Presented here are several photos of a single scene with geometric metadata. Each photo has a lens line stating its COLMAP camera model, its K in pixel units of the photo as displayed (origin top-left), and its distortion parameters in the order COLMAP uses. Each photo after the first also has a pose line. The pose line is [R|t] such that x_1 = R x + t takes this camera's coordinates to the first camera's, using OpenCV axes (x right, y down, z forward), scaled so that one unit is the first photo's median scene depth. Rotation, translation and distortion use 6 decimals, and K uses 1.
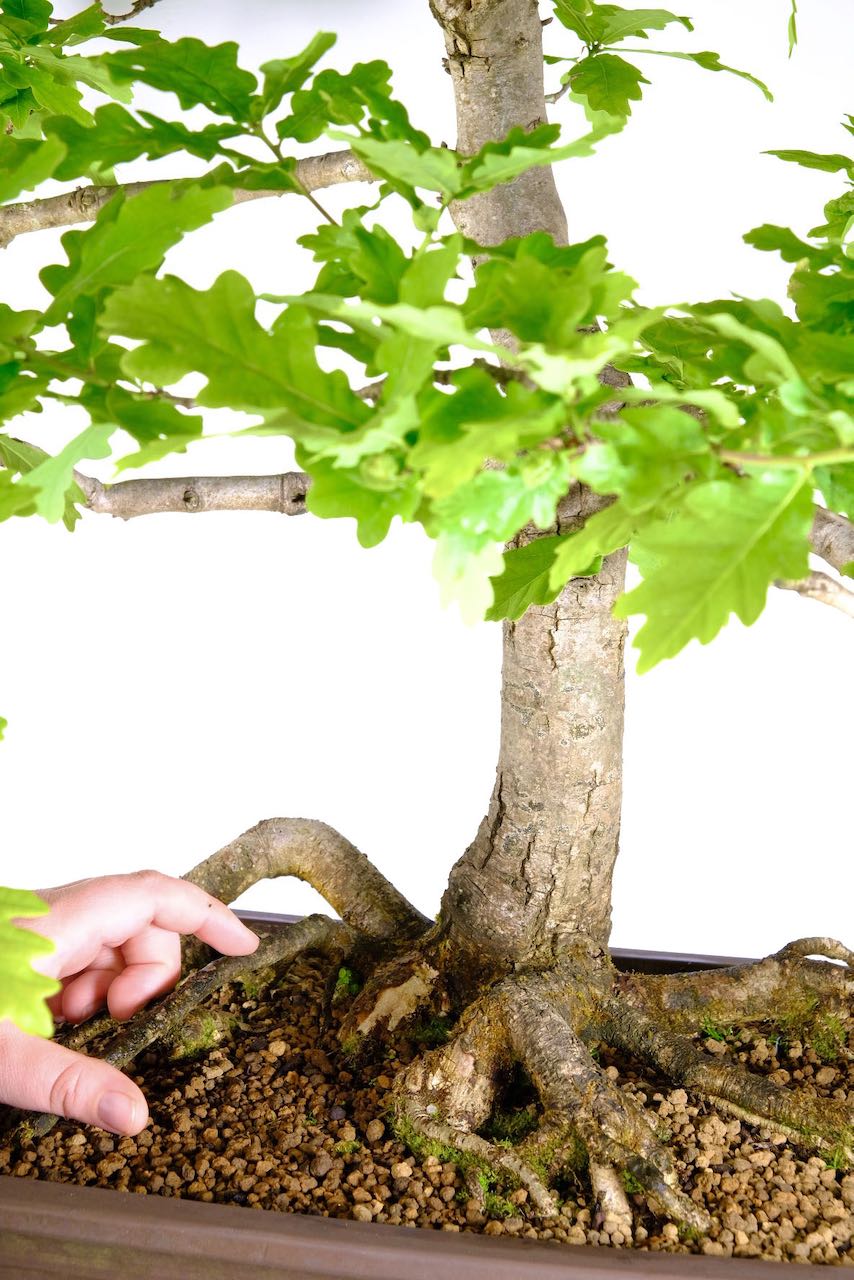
lens RADIAL K [[2974.4, 0, 428.3], [0, 2974.4, 642.0], [0, 0, 1]] dist [-0.047099, 0.000000]
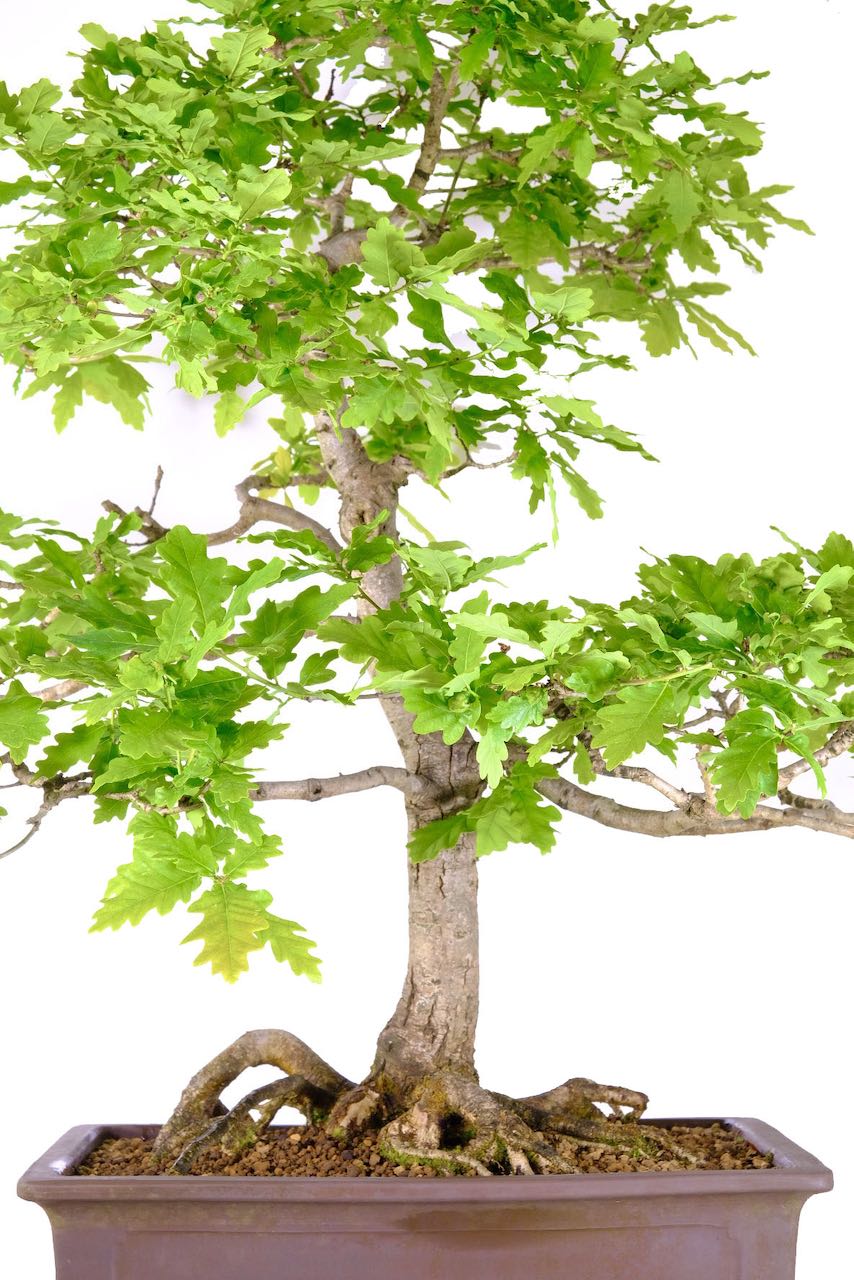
lens RADIAL K [[2974.4, 0, 426.2], [0, 2974.4, 638.9], [0, 0, 1]] dist [-0.047099, 0.000000]
pose [[0.974913, -0.033920, 0.219988, -0.341296], [0.086822, 0.967986, -0.235512, 0.267706], [-0.204957, 0.248704, 0.946646, -0.678381]]
